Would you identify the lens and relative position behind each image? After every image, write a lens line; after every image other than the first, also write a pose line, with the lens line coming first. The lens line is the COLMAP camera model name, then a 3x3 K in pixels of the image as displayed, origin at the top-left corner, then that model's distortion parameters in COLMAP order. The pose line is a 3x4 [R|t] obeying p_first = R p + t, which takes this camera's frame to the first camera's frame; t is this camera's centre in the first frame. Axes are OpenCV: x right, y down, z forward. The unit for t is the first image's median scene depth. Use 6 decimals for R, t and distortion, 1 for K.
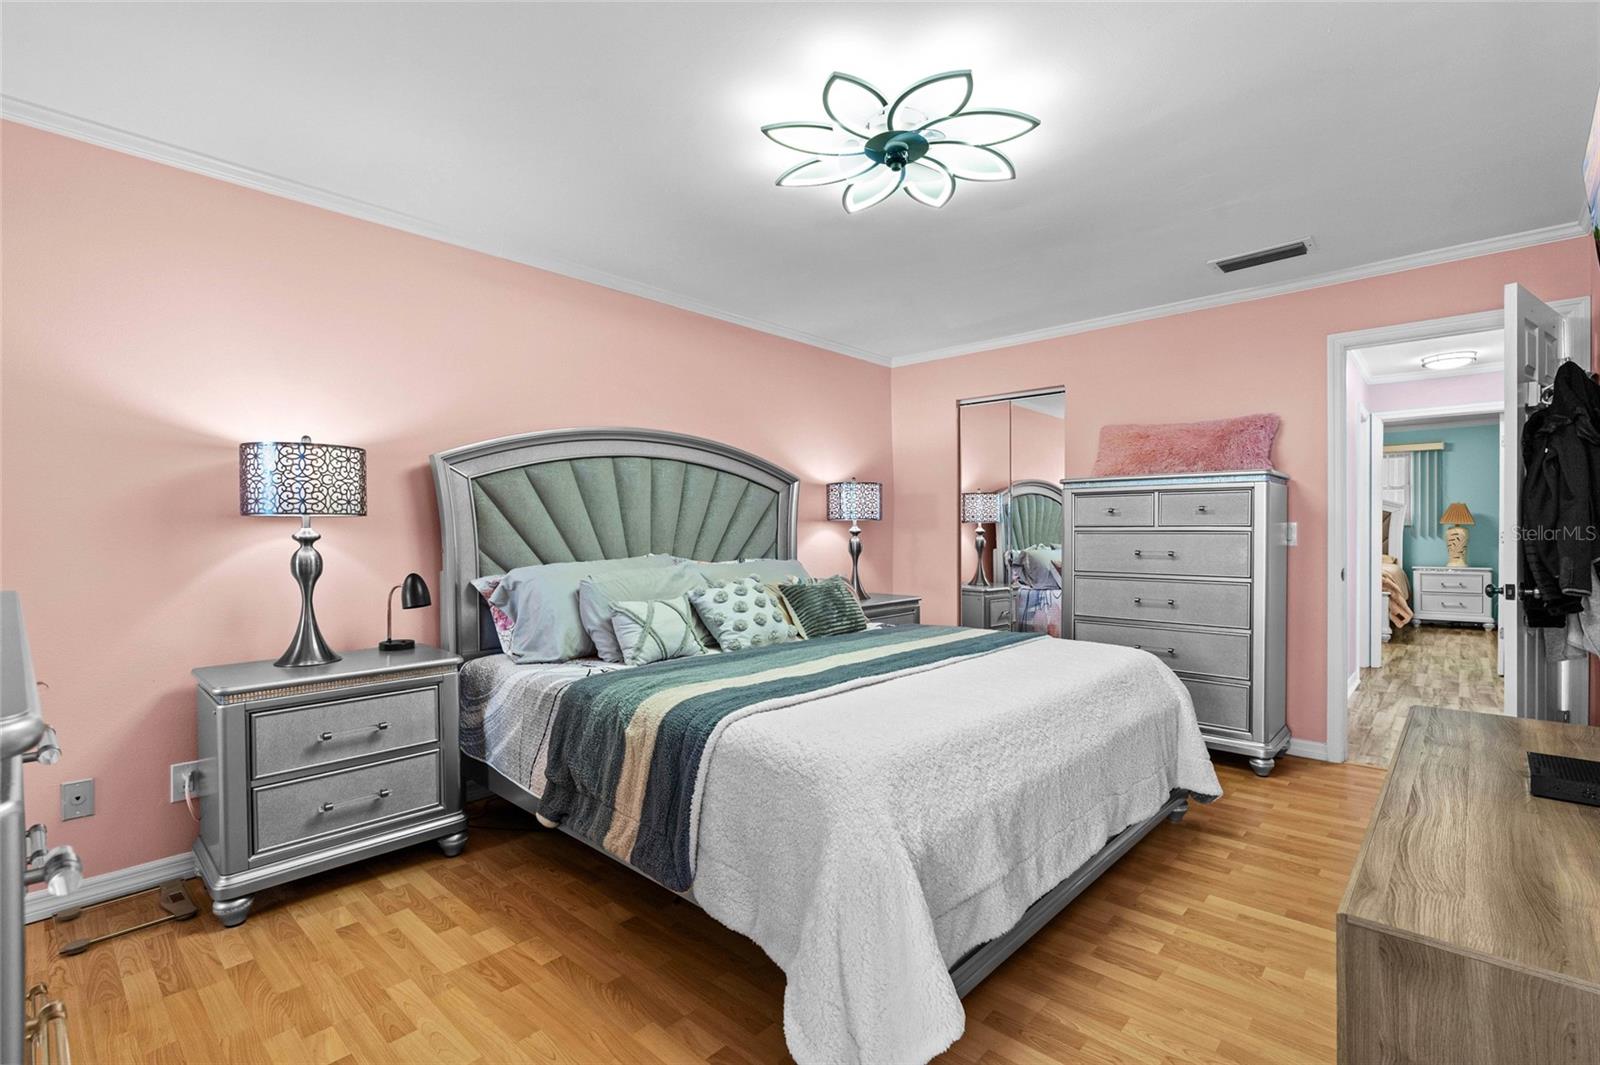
lens RADIAL K [[715.6, 0, 797.3], [0, 715.6, 538.4], [0, 0, 1]] dist [-0.001787, -0.000209]
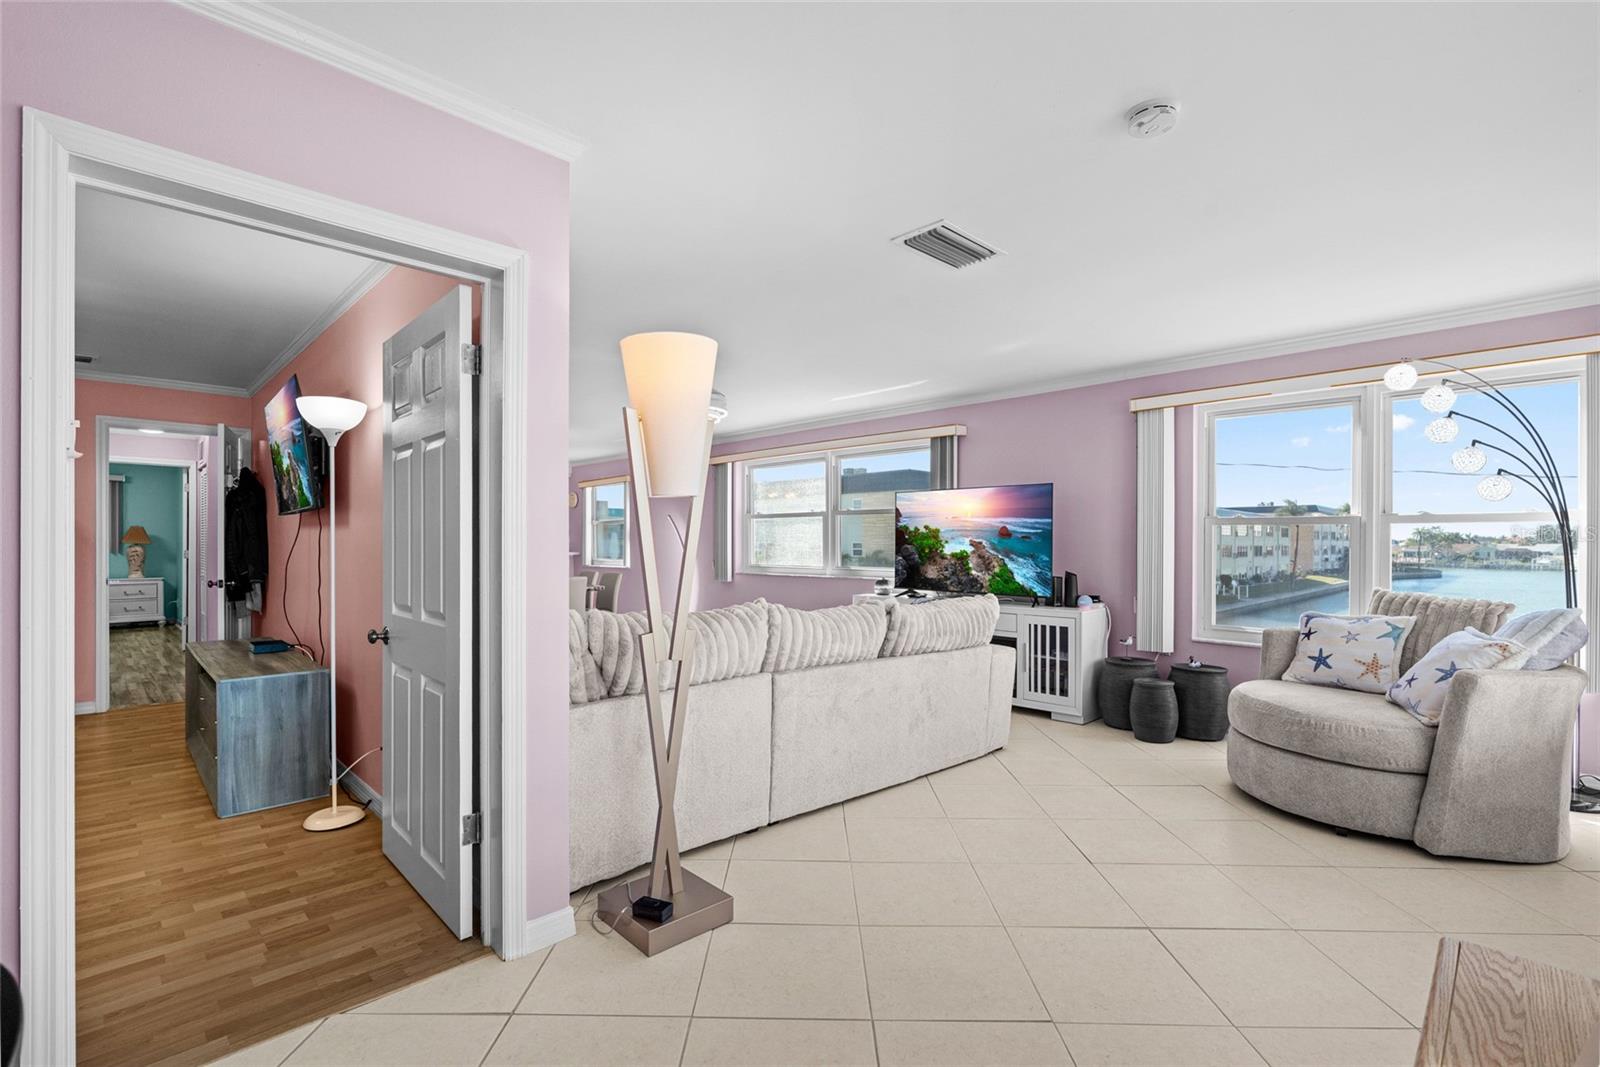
lens RADIAL K [[715.6, 0, 797.3], [0, 715.6, 539.4], [0, 0, 1]] dist [-0.001787, -0.000209]
pose [[0.041253, 0.007539, 0.999120, -0.271308], [0.011795, 0.999898, -0.008032, -0.003142], [-0.999079, 0.012116, 0.041160, -0.198297]]
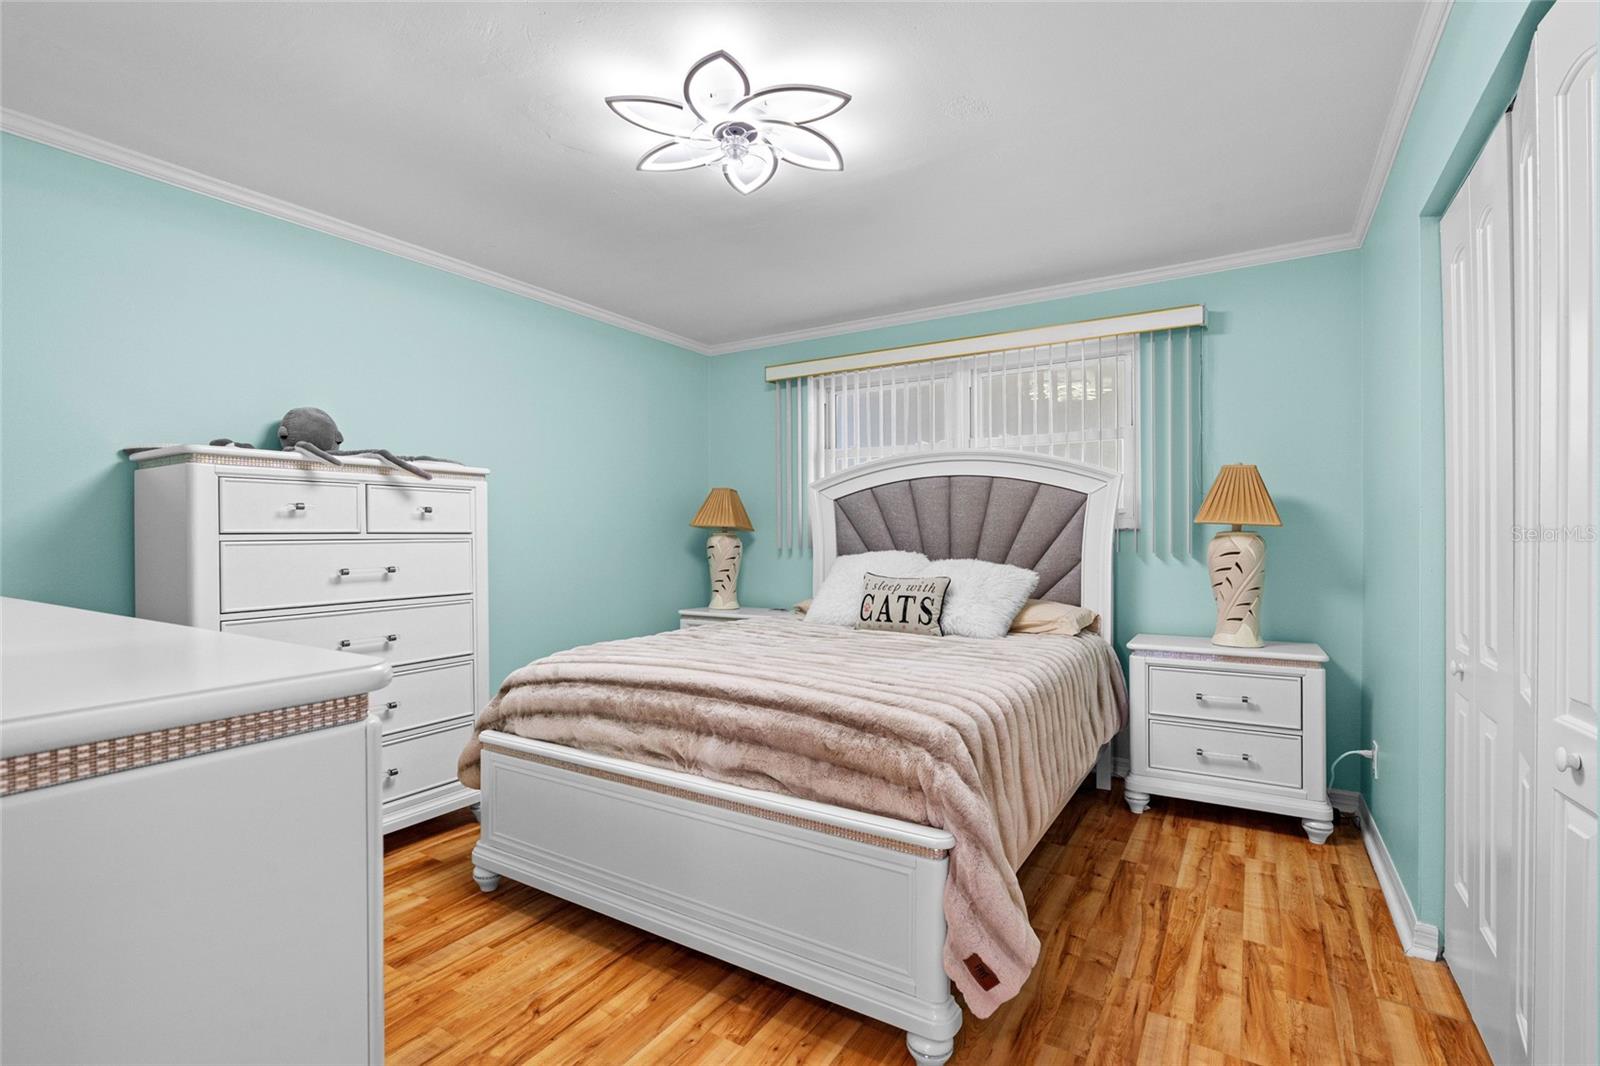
lens RADIAL K [[736.5, 0, 798.8], [0, 736.5, 529.8], [0, 0, 1]] dist [-0.002768, -0.000114]
pose [[0.981396, 0.003684, 0.191958, 0.659618], [-0.001363, 0.999924, -0.012223, -0.013088], [-0.191989, 0.011734, 0.981327, 0.703564]]
